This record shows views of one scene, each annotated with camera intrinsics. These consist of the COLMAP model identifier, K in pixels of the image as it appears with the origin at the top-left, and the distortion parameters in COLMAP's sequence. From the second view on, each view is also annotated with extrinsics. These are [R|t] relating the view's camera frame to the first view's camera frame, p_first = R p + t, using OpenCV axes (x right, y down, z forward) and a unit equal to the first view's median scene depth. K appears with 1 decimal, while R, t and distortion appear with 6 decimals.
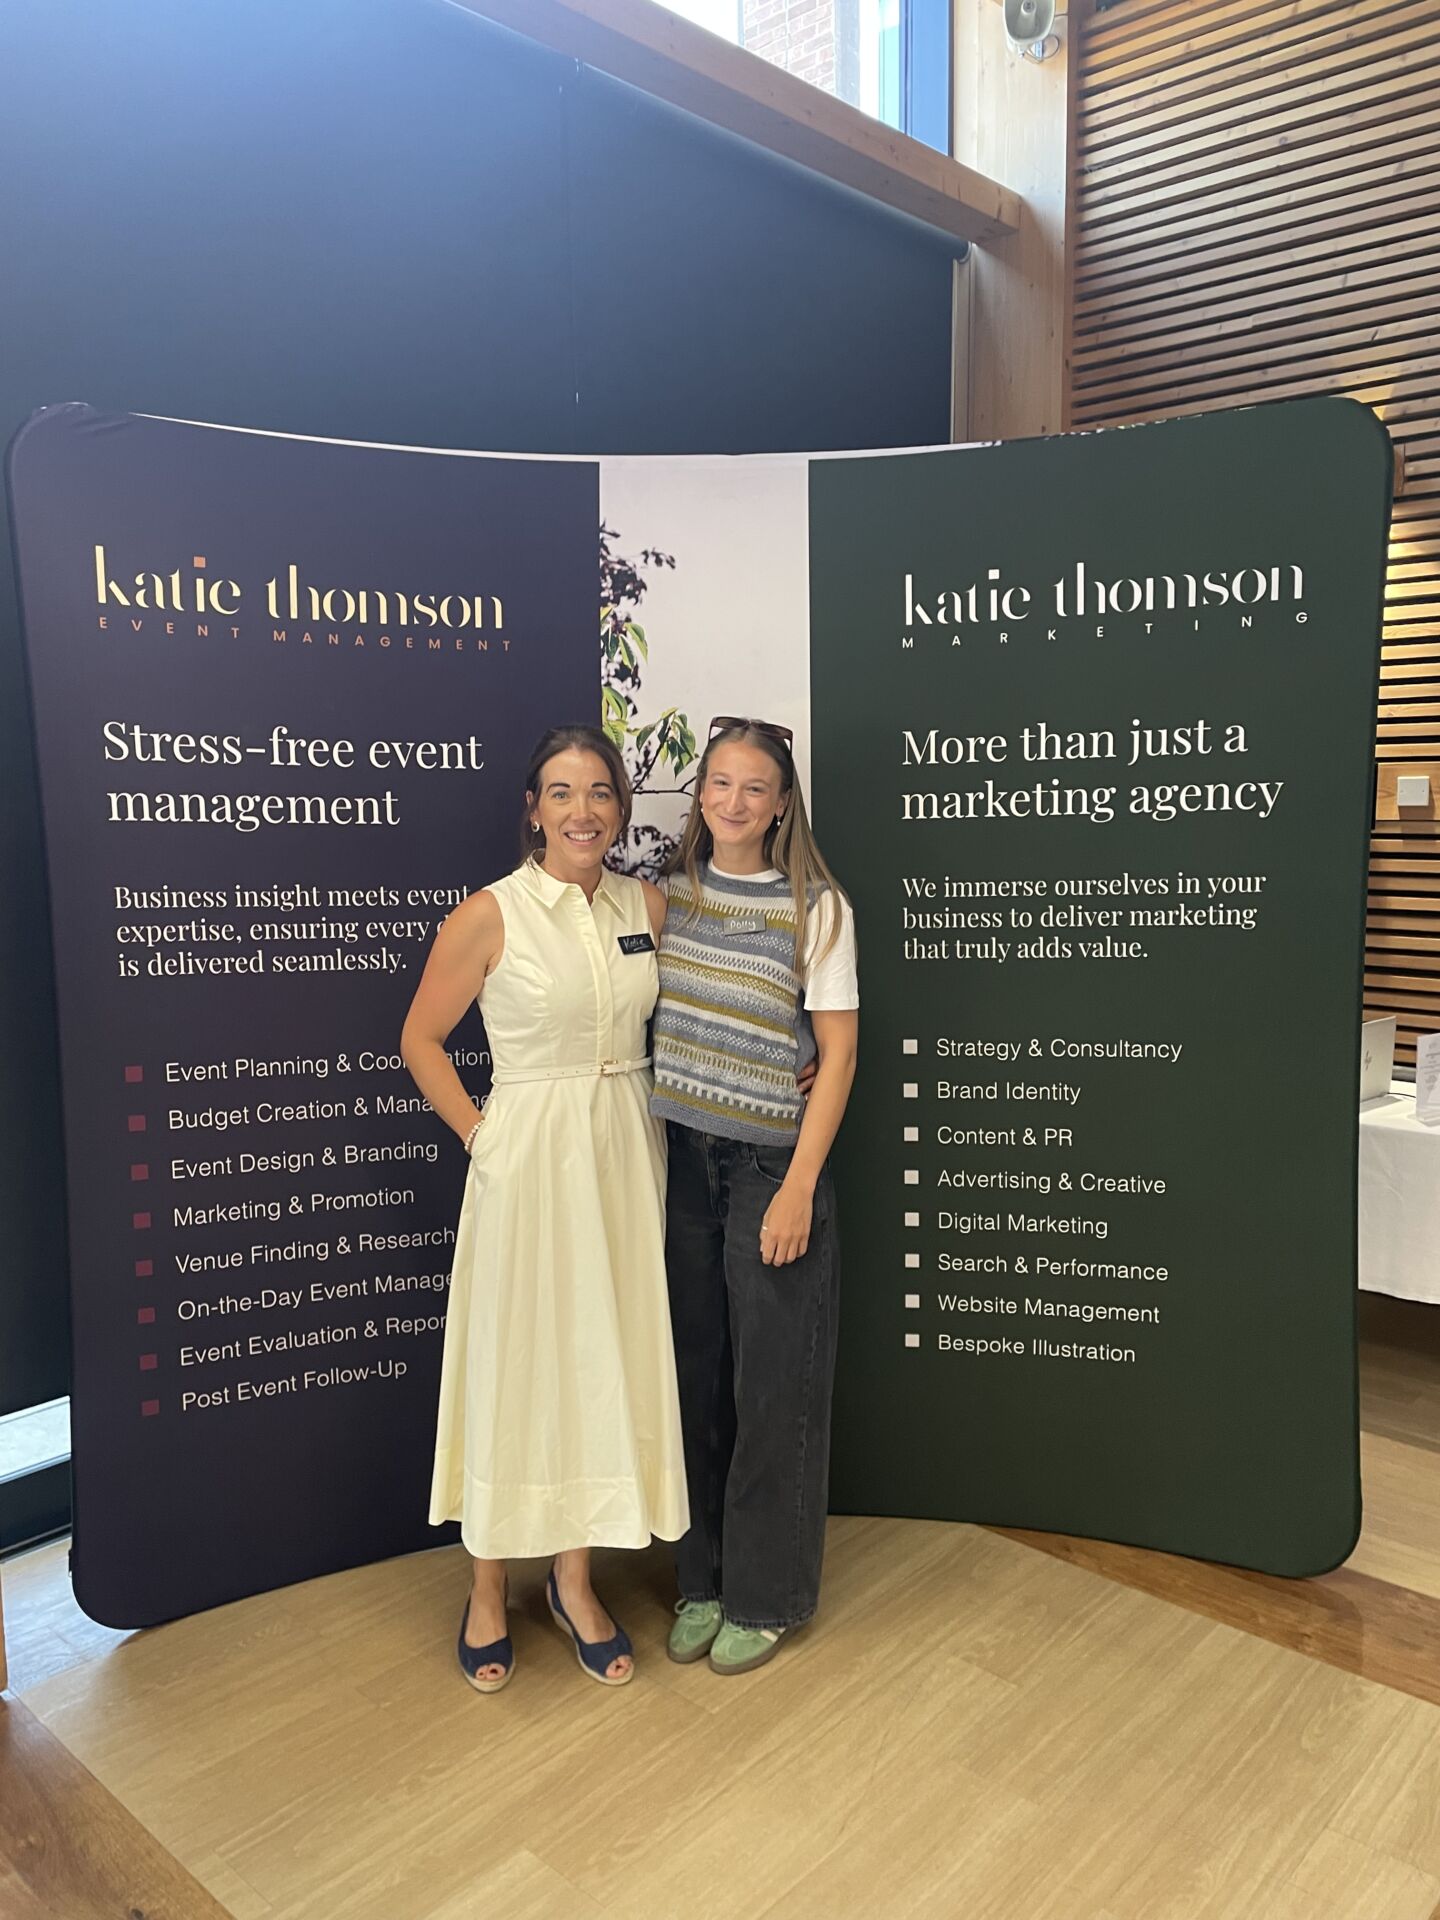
lens RADIAL K [[1451.0, 0, 719.1], [0, 1451.0, 957.3], [0, 0, 1]] dist [0.078677, -0.095434]
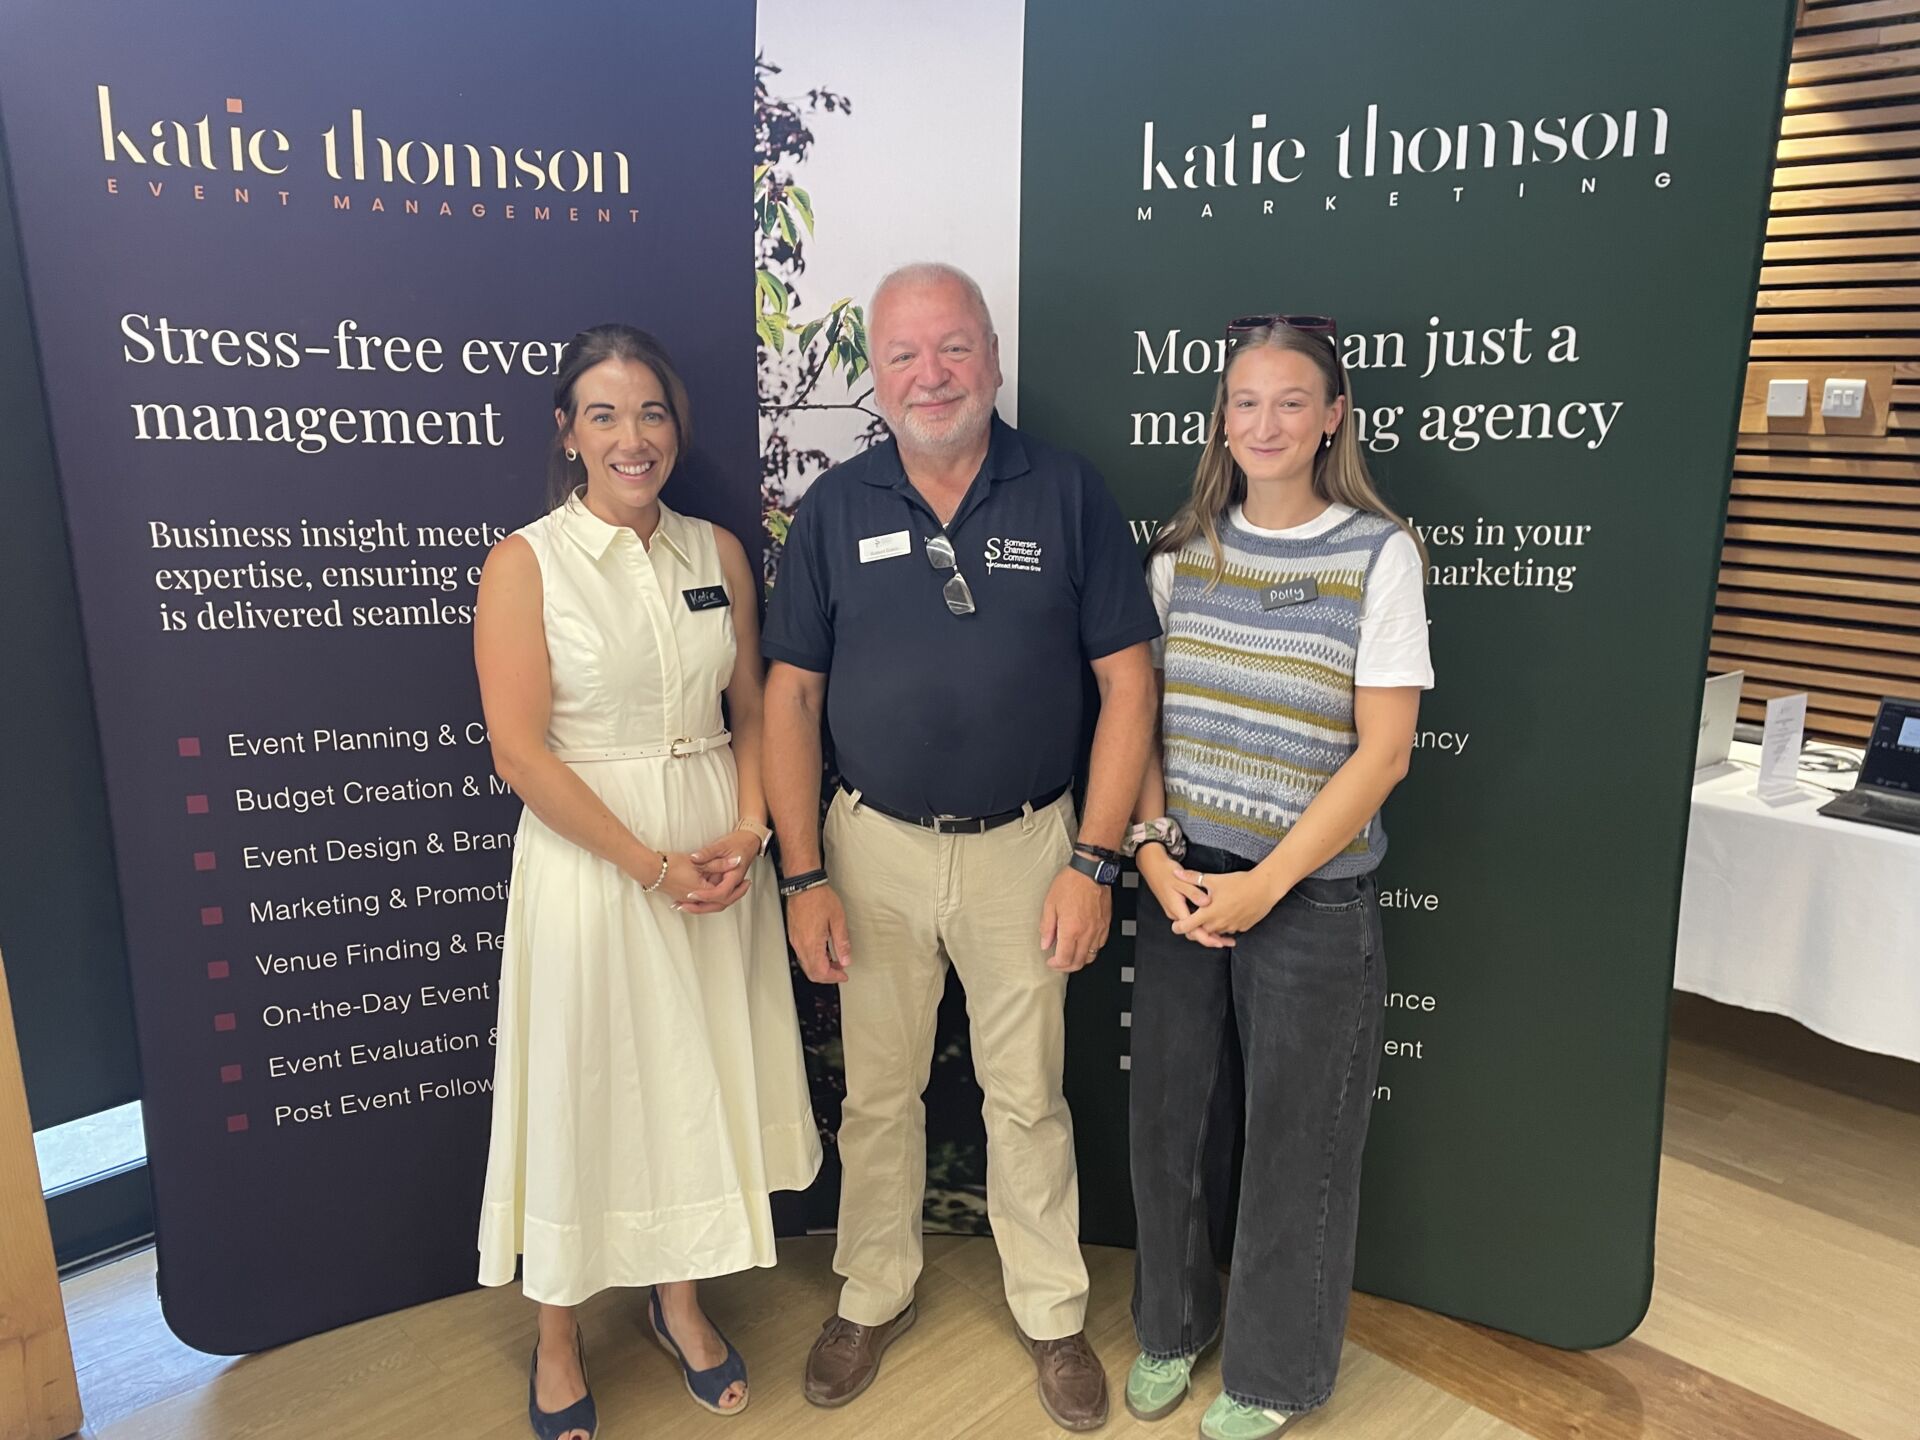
lens RADIAL K [[1451.0, 0, 953.0], [0, 1451.0, 730.0], [0, 0, 1]] dist [0.078677, -0.095434]
pose [[0.998135, 0.022102, -0.056912, 0.078767], [-0.014657, 0.991659, 0.128055, -0.041340], [0.059268, -0.126982, 0.990133, 0.185324]]
